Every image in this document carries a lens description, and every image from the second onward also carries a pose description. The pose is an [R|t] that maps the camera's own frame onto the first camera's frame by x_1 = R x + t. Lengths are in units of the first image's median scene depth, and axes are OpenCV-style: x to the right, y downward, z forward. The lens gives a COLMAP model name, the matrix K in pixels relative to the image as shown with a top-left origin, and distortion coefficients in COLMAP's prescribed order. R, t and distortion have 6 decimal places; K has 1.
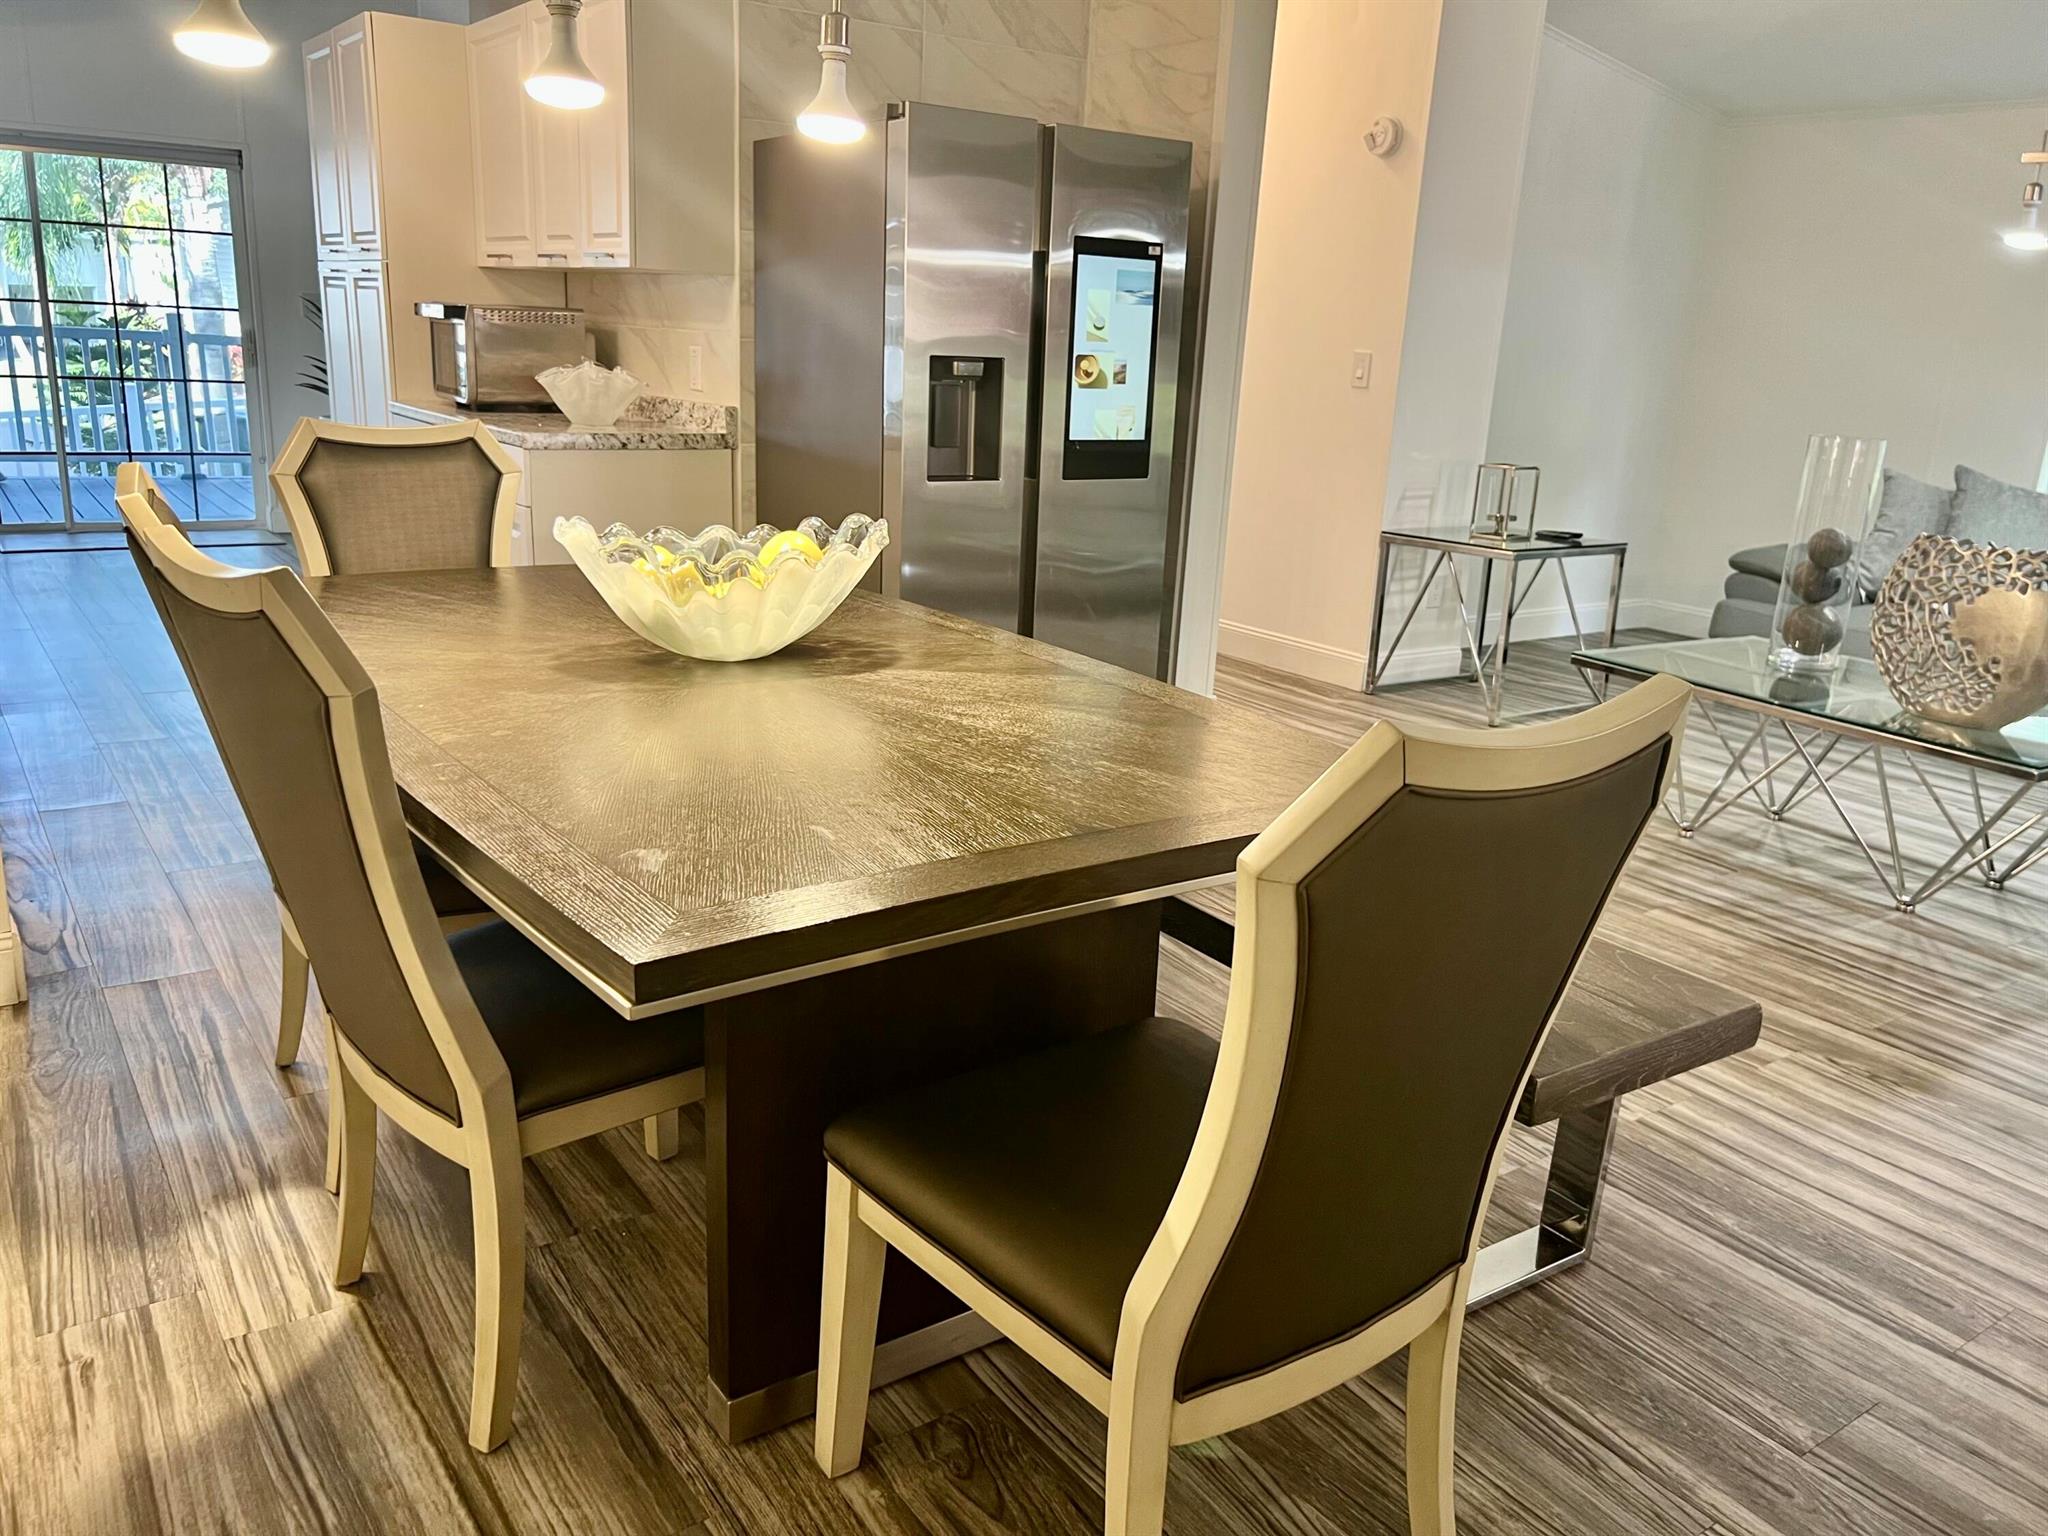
lens RADIAL K [[1533.6, 0, 1015.8], [0, 1533.6, 772.0], [0, 0, 1]] dist [0.067623, -0.083920]
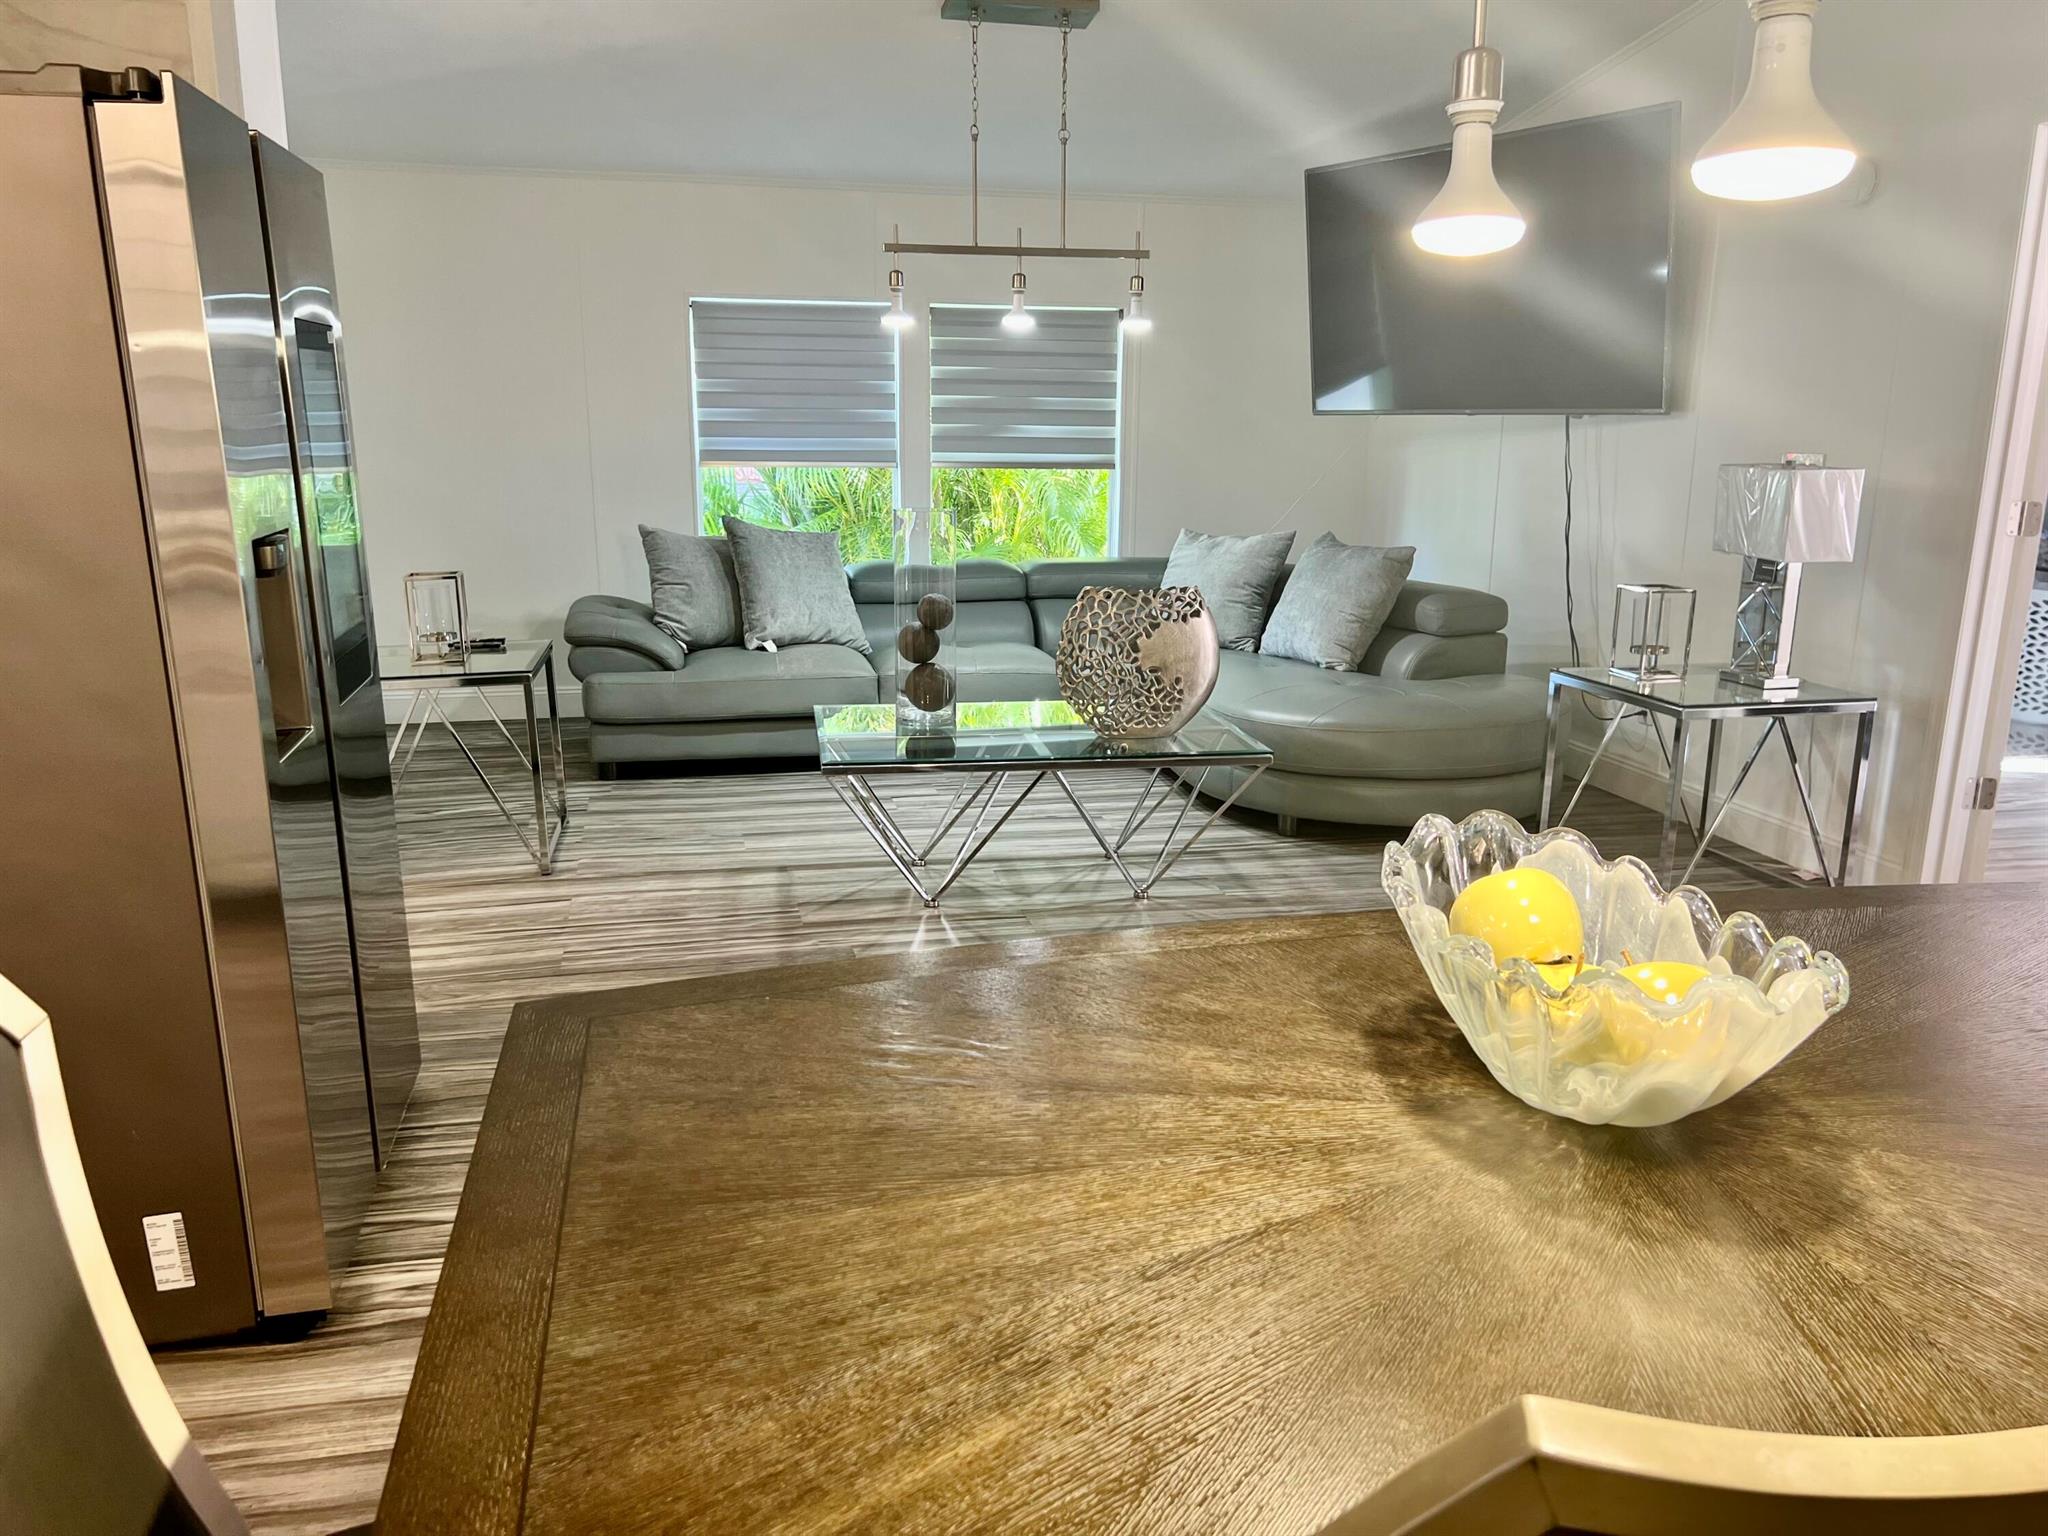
lens RADIAL K [[1530.0, 0, 1024.1], [0, 1530.0, 791.9], [0, 0, 1]] dist [0.079170, -0.085797]
pose [[0.380820, -0.275299, 0.882715, -0.482671], [0.269494, 0.946248, 0.178848, -0.224322], [-0.884505, 0.169777, 0.434542, 0.564723]]
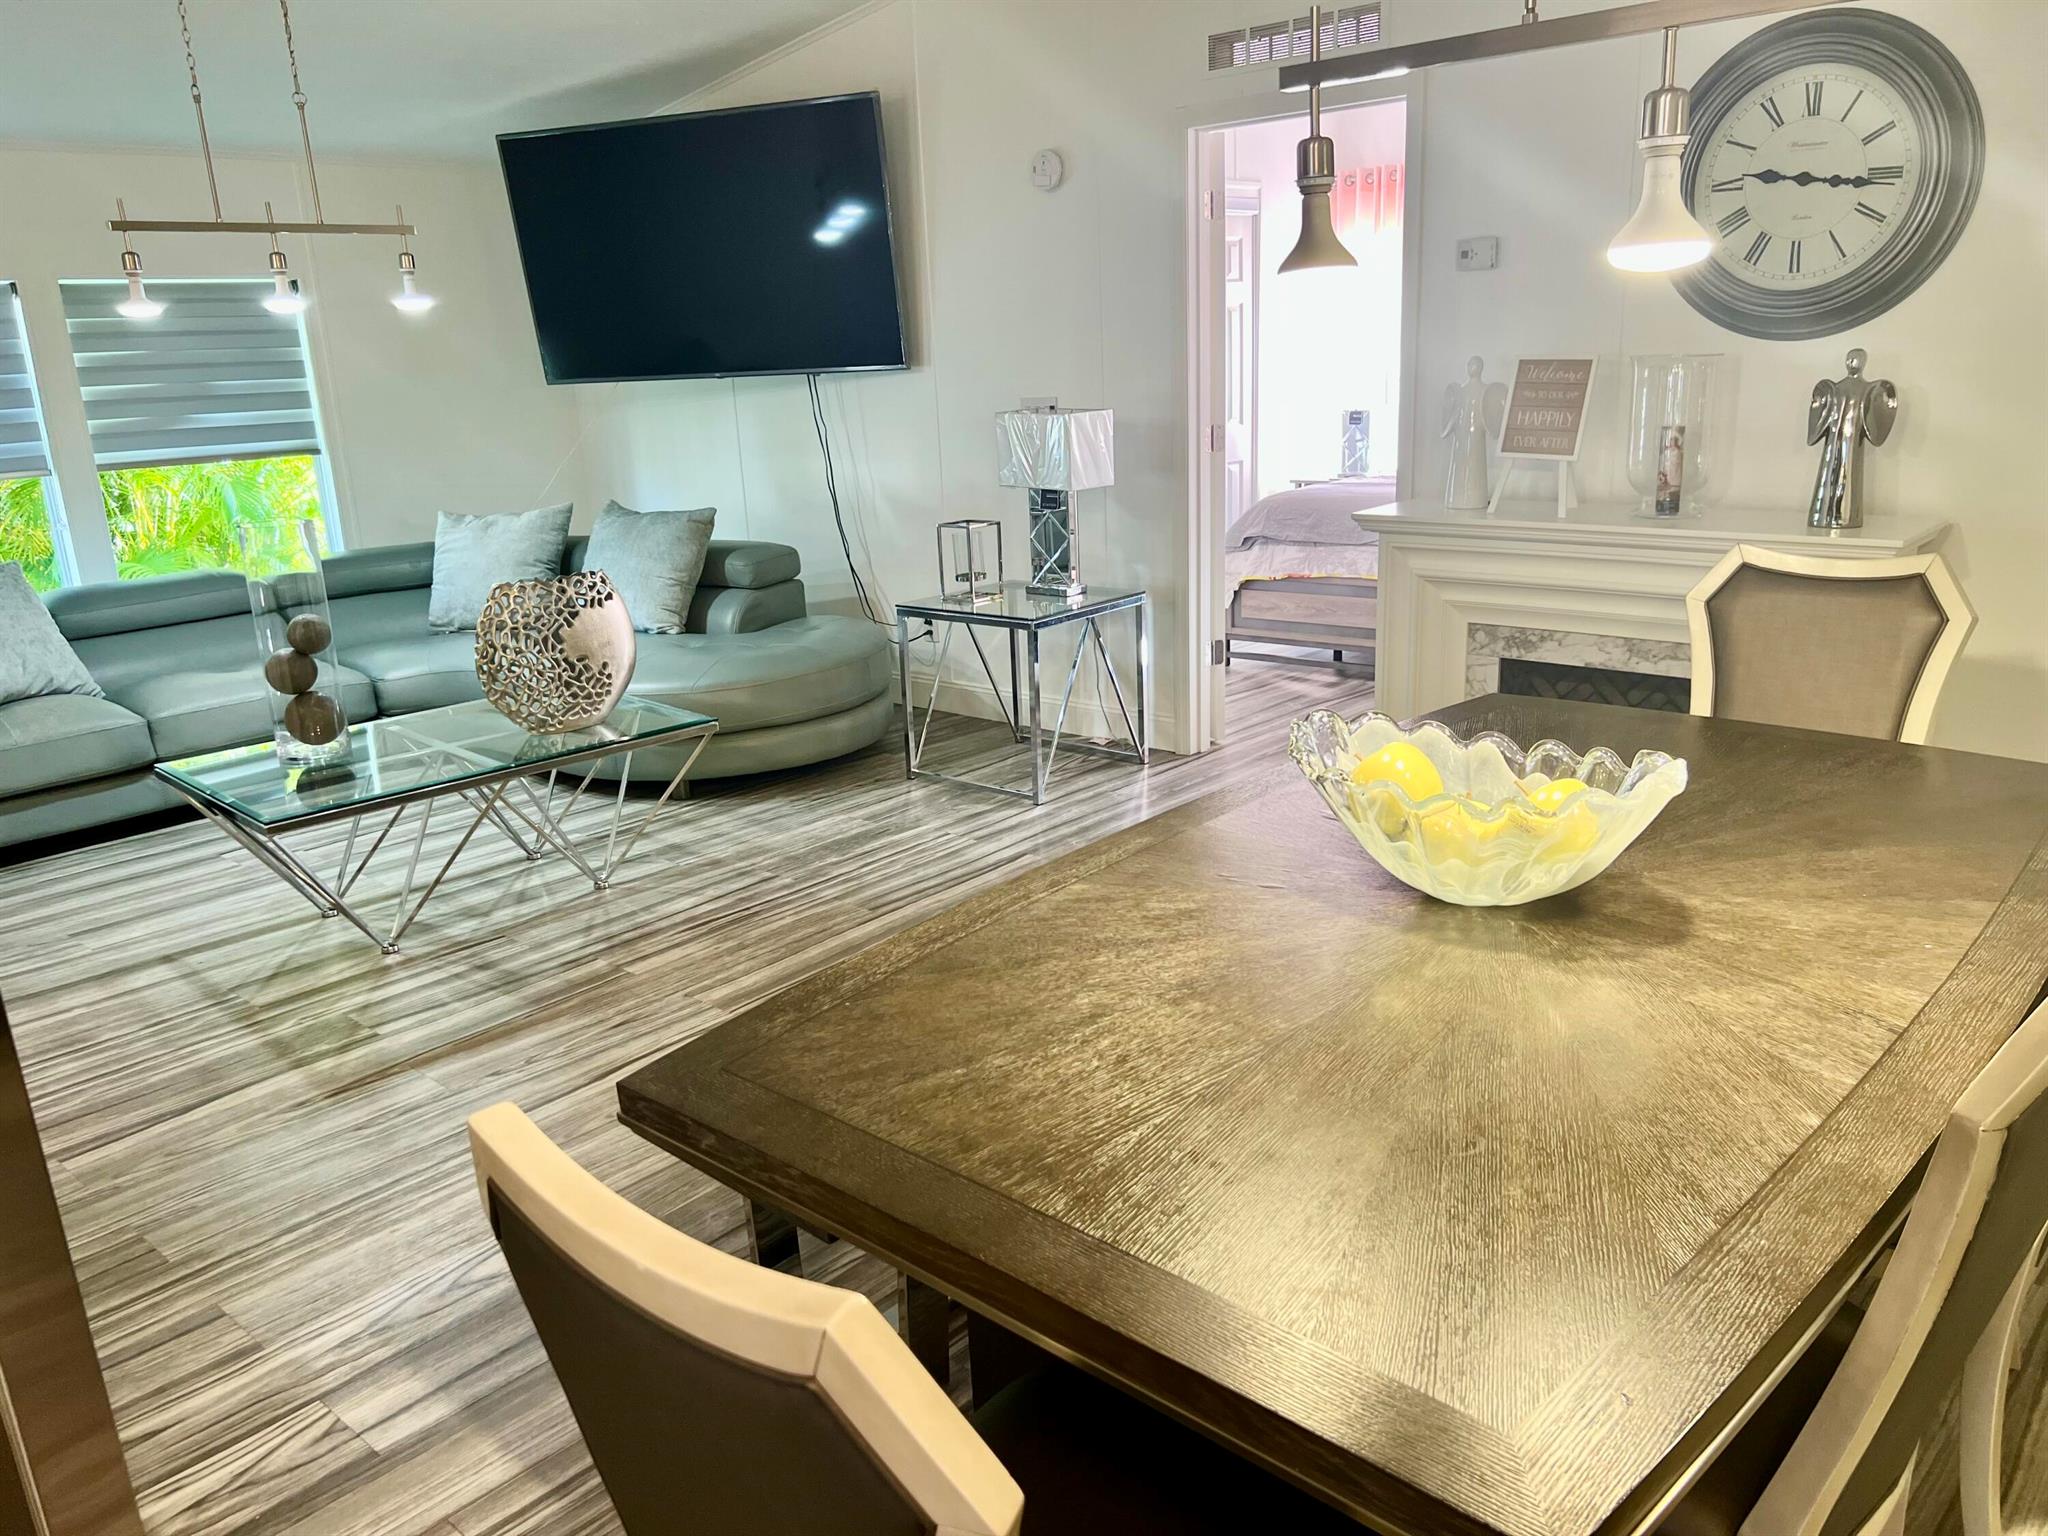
lens RADIAL K [[1533.6, 0, 1015.8], [0, 1533.6, 772.0], [0, 0, 1]] dist [0.067623, -0.083920]
pose [[-0.221229, -0.310988, 0.924307, -0.557897], [0.301359, 0.879604, 0.368076, -0.327828], [-0.927492, 0.359977, -0.100875, 0.807607]]
